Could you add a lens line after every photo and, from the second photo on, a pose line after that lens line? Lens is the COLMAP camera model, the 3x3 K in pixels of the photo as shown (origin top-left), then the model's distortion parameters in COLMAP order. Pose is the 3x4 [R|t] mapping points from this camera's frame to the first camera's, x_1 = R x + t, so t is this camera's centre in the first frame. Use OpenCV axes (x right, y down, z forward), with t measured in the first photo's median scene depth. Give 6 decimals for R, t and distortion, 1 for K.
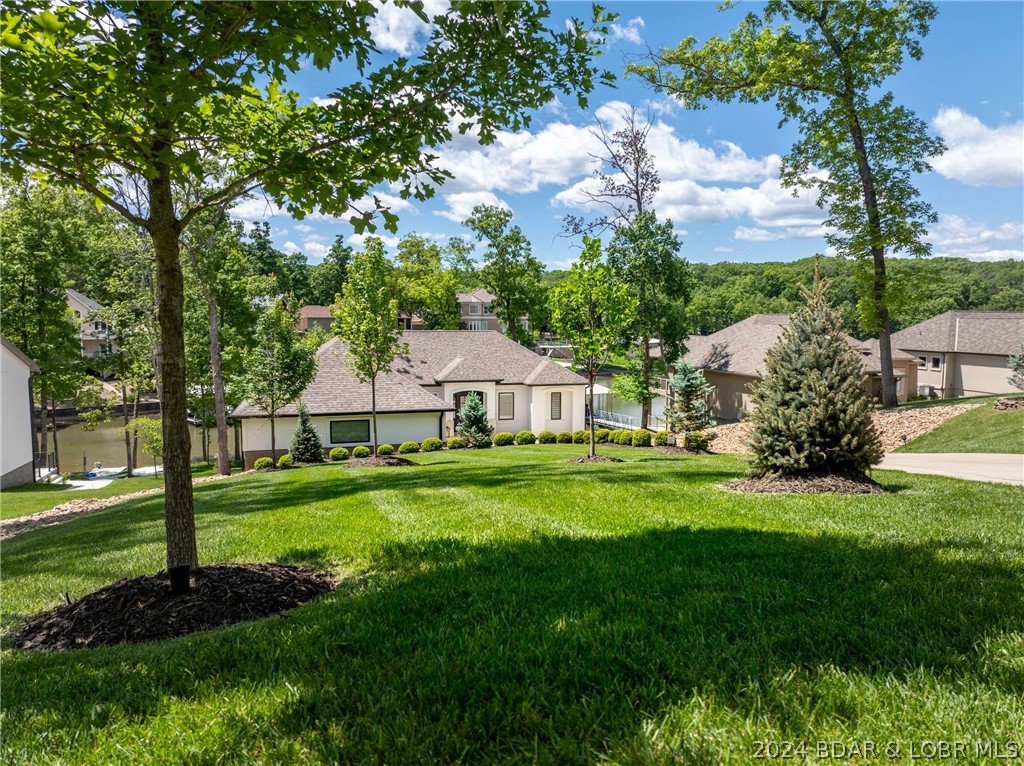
lens RADIAL K [[709.5, 0, 512.0], [0, 709.5, 383.0], [0, 0, 1]] dist [-0.050425, 0.003014]
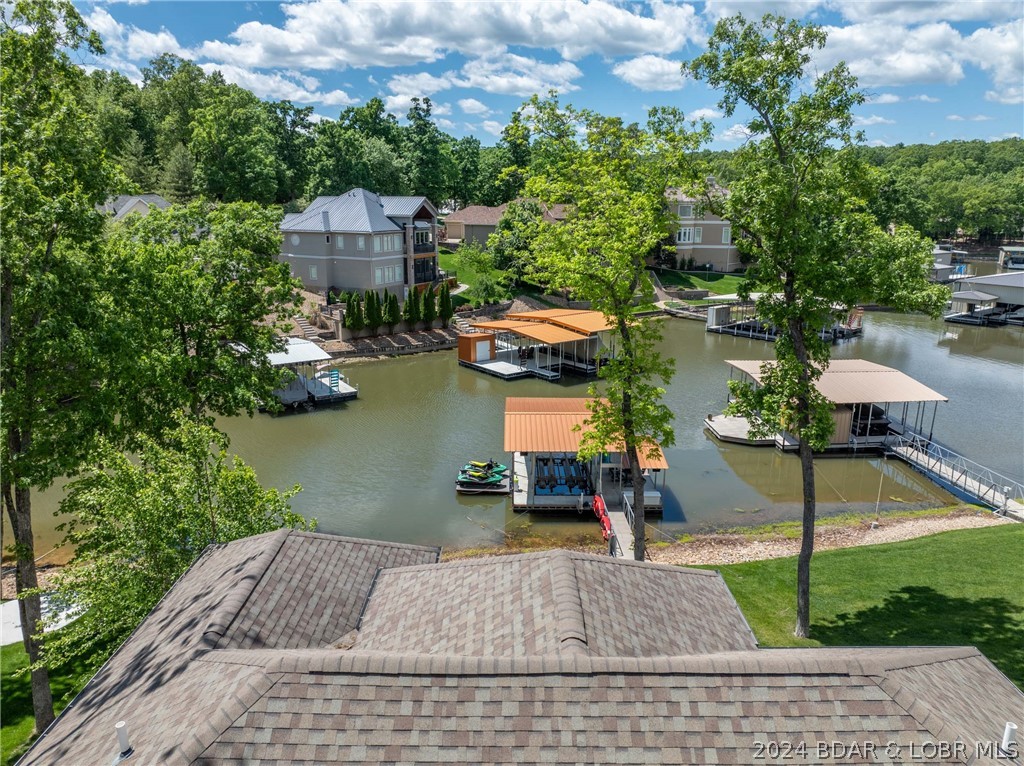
lens RADIAL K [[709.5, 0, 512.0], [0, 709.5, 383.0], [0, 0, 1]] dist [-0.050425, 0.003014]
pose [[0.960908, 0.068403, -0.268284, -0.044817], [-0.024015, 0.985940, 0.165365, -0.113806], [0.275823, -0.152458, 0.949041, 0.568208]]
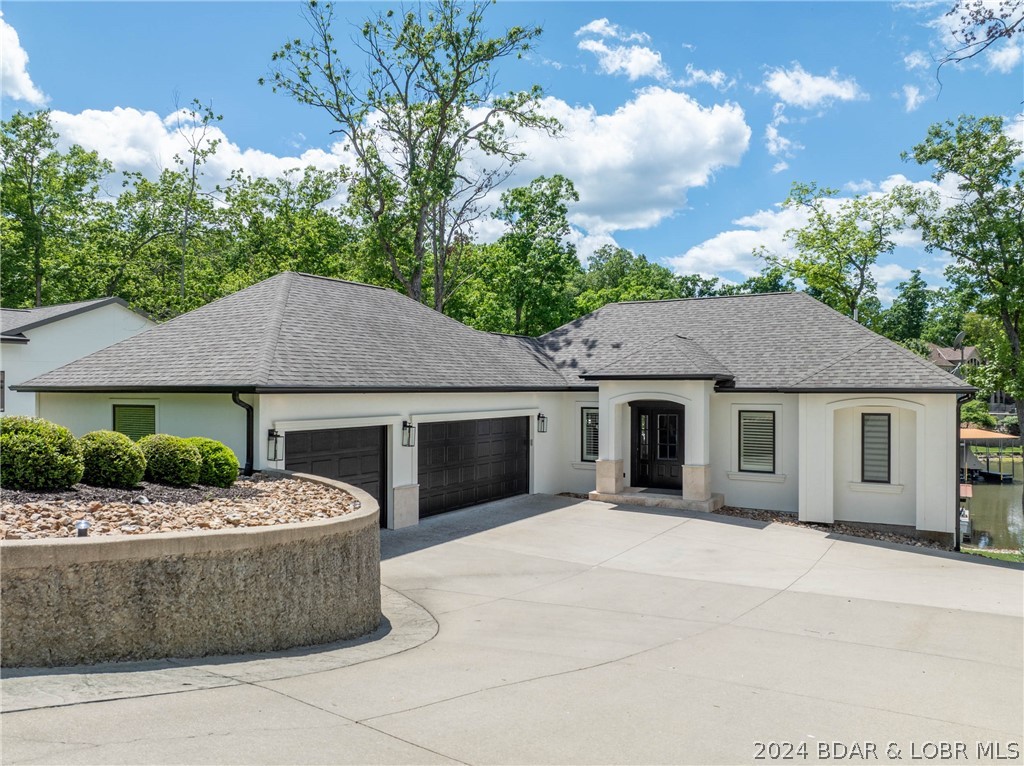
lens RADIAL K [[709.5, 0, 512.0], [0, 709.5, 383.0], [0, 0, 1]] dist [-0.050425, 0.003014]
pose [[0.665078, -0.004880, -0.746758, 0.135767], [-0.069412, 0.995246, -0.068324, 0.023201], [0.743541, 0.097275, 0.661577, 0.371061]]
